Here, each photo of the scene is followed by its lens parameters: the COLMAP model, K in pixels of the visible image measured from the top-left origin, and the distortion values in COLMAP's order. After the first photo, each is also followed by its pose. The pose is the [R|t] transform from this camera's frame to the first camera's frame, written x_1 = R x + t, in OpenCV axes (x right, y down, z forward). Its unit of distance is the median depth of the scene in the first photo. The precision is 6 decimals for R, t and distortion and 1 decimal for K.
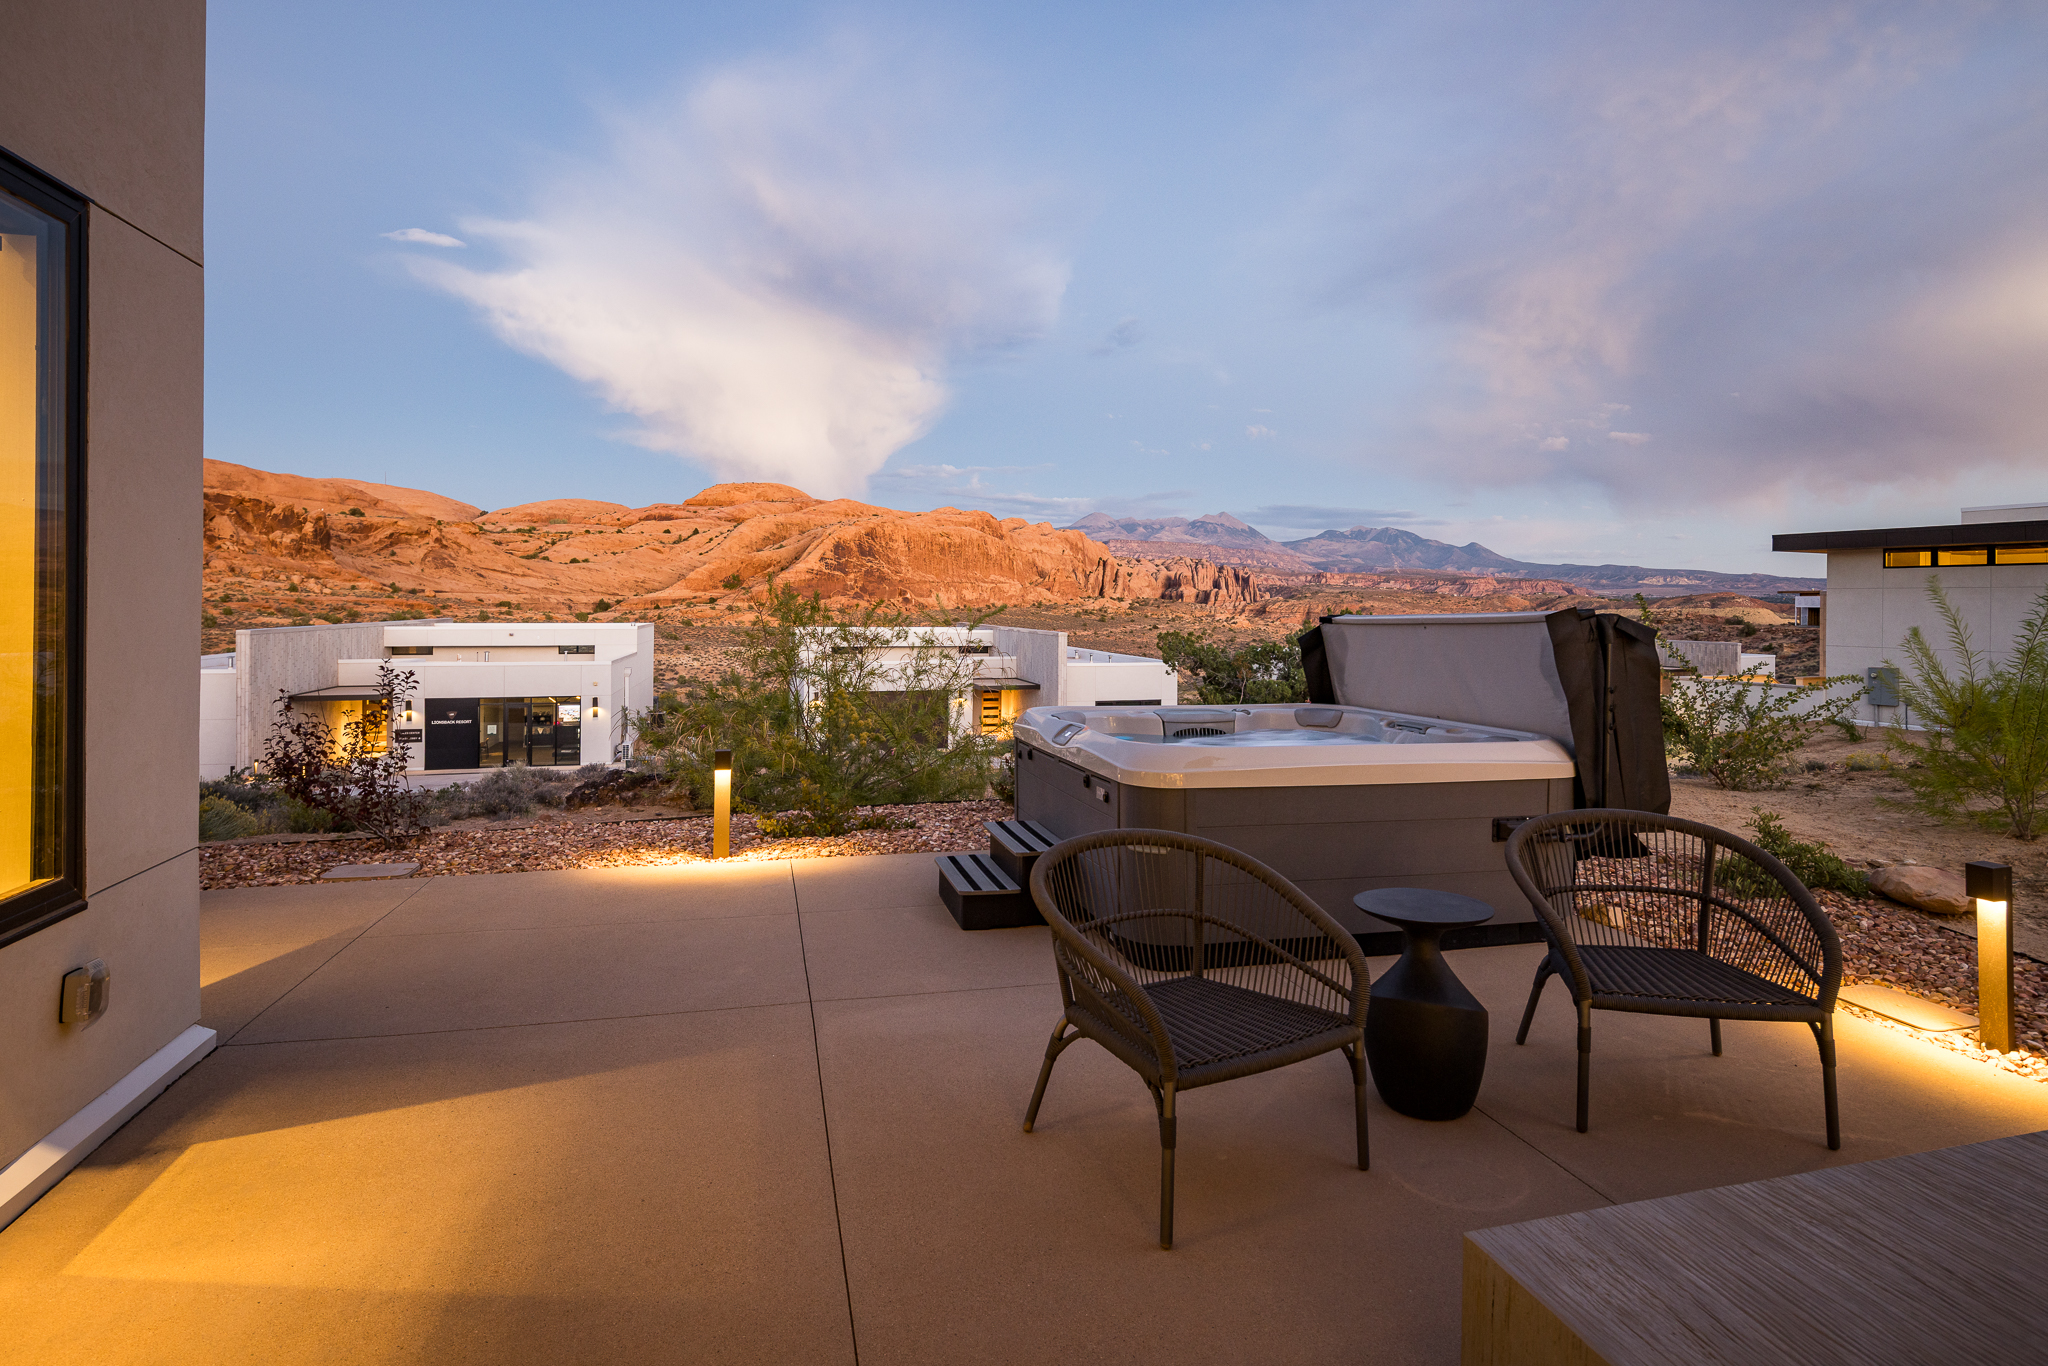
lens RADIAL K [[990.8, 0, 1021.3], [0, 990.8, 729.4], [0, 0, 1]] dist [-0.000328, -0.000989]
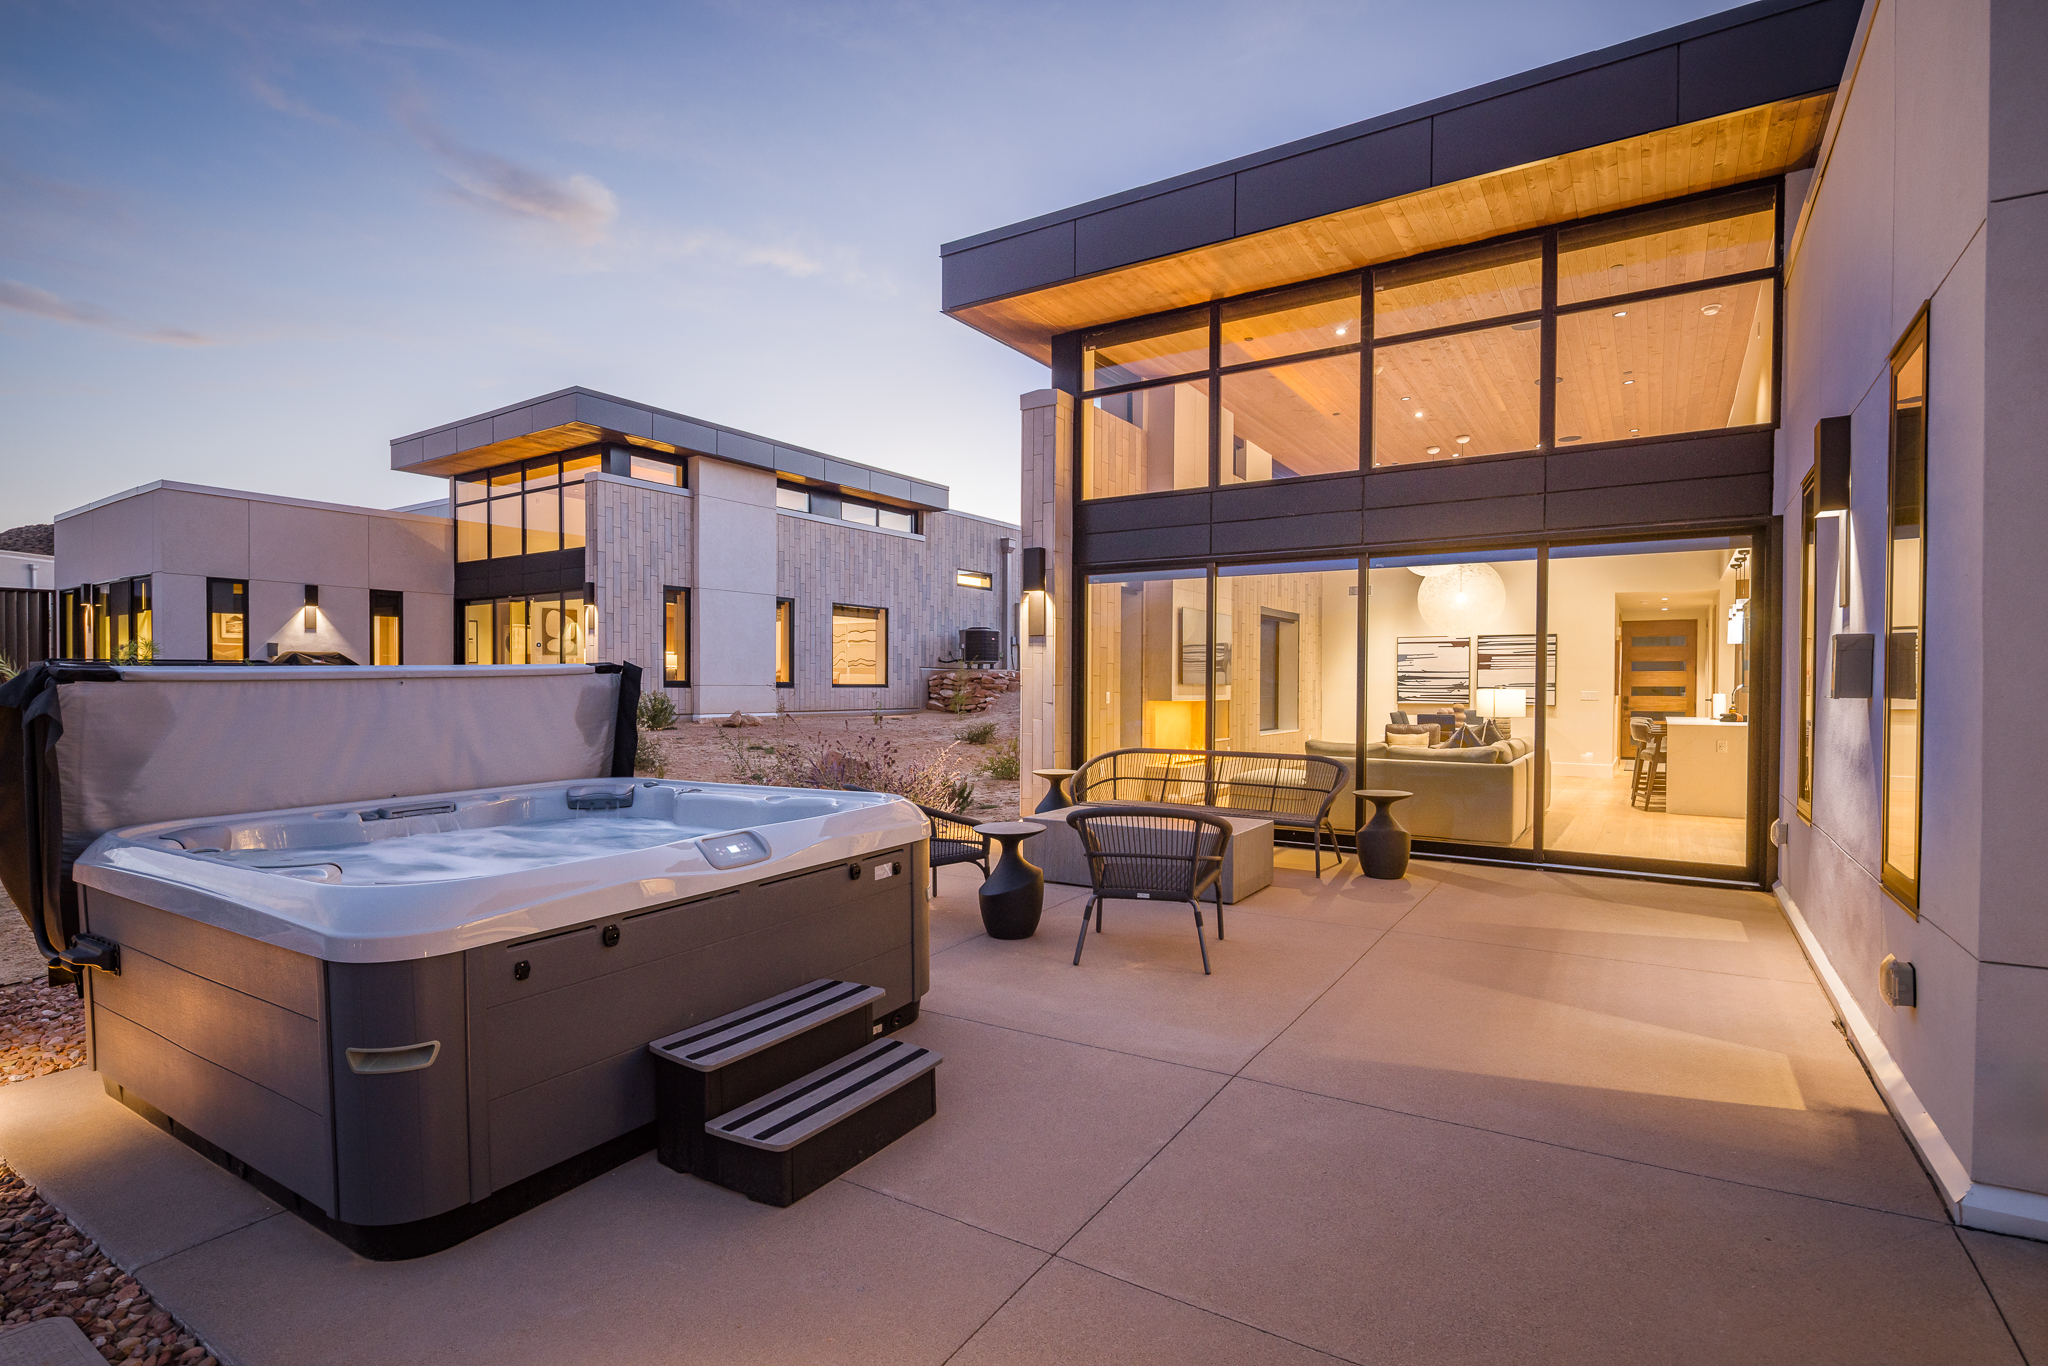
lens RADIAL K [[985.6, 0, 1024.0], [0, 985.6, 683.0], [0, 0, 1]] dist [0.001727, 0.000147]
pose [[-0.672765, -0.011157, 0.739772, -1.053068], [0.082404, 0.992535, 0.089910, -0.270728], [-0.735253, 0.121449, -0.666824, 2.370422]]
